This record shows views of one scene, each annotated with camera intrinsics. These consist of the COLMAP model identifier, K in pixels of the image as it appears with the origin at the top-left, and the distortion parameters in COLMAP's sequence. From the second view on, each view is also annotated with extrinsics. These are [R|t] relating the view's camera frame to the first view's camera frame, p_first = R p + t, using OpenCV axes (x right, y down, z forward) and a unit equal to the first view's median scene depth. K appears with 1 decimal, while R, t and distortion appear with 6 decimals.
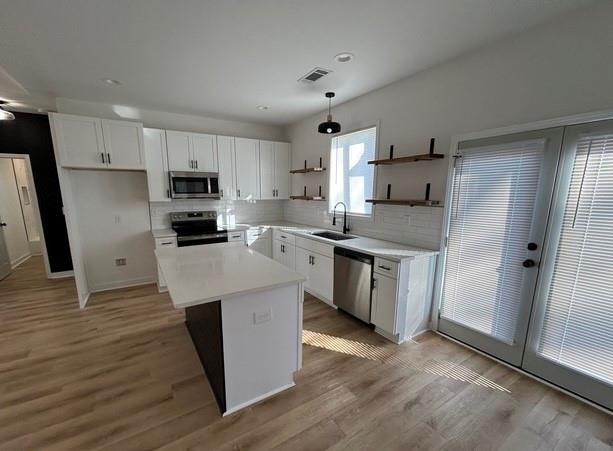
lens RADIAL K [[261.1, 0, 291.8], [0, 261.1, 239.1], [0, 0, 1]] dist [0.004729, 0.000490]
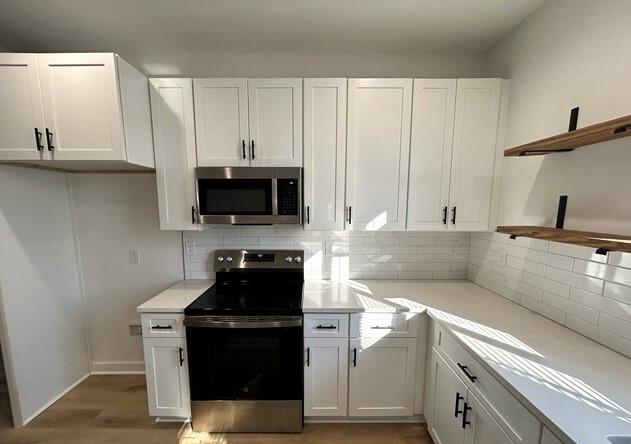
lens RADIAL K [[257.1, 0, 309.3], [0, 257.1, 236.3], [0, 0, 1]] dist [0.002945, 0.000166]
pose [[0.853793, 0.067750, -0.516185, -0.049764], [-0.097051, 0.994829, -0.029955, -0.135554], [0.511486, 0.075671, 0.855953, 0.680936]]
